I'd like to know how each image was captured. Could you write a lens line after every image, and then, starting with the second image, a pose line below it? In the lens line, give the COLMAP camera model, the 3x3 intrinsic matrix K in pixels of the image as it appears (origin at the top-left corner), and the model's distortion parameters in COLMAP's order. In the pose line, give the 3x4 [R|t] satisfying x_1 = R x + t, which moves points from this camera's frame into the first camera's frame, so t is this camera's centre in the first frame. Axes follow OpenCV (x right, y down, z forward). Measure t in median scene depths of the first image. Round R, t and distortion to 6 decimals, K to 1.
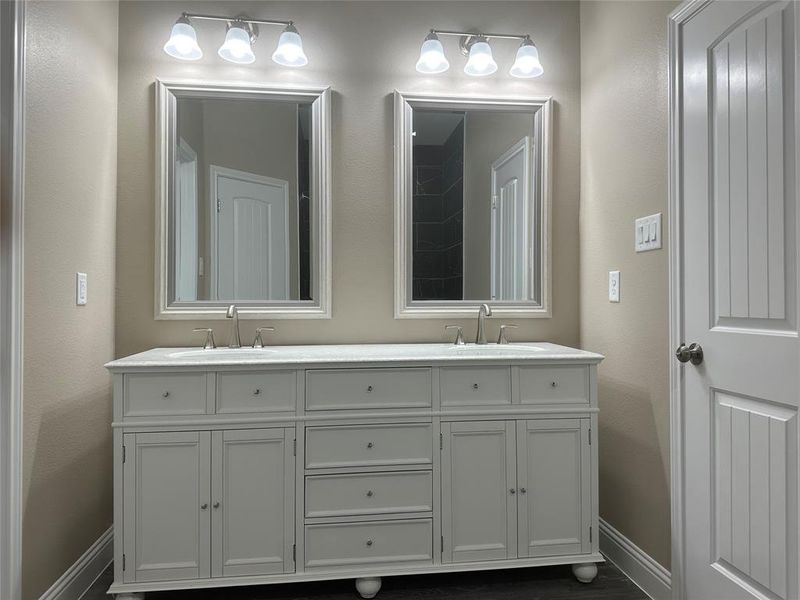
lens RADIAL K [[541.8, 0, 400.0], [0, 541.8, 300.0], [0, 0, 1]] dist [0.038465, -0.115697]
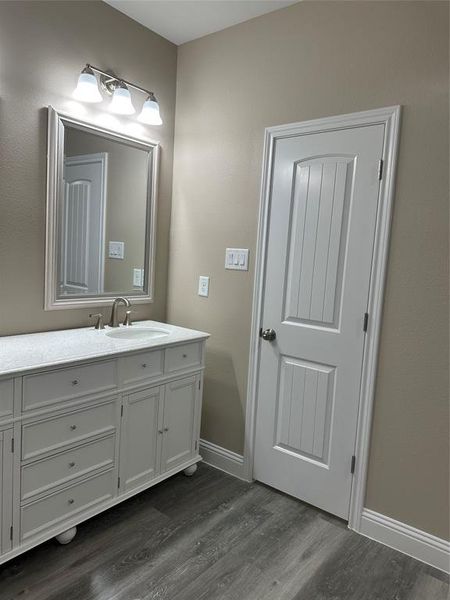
lens RADIAL K [[406.3, 0, 237.6], [0, 406.3, 300.3], [0, 0, 1]] dist [0.038465, -0.115697]
pose [[0.699617, -0.026546, 0.714024, -0.427628], [-0.062942, 0.993135, 0.098595, -0.122638], [-0.711740, -0.113921, 0.693144, 0.137173]]
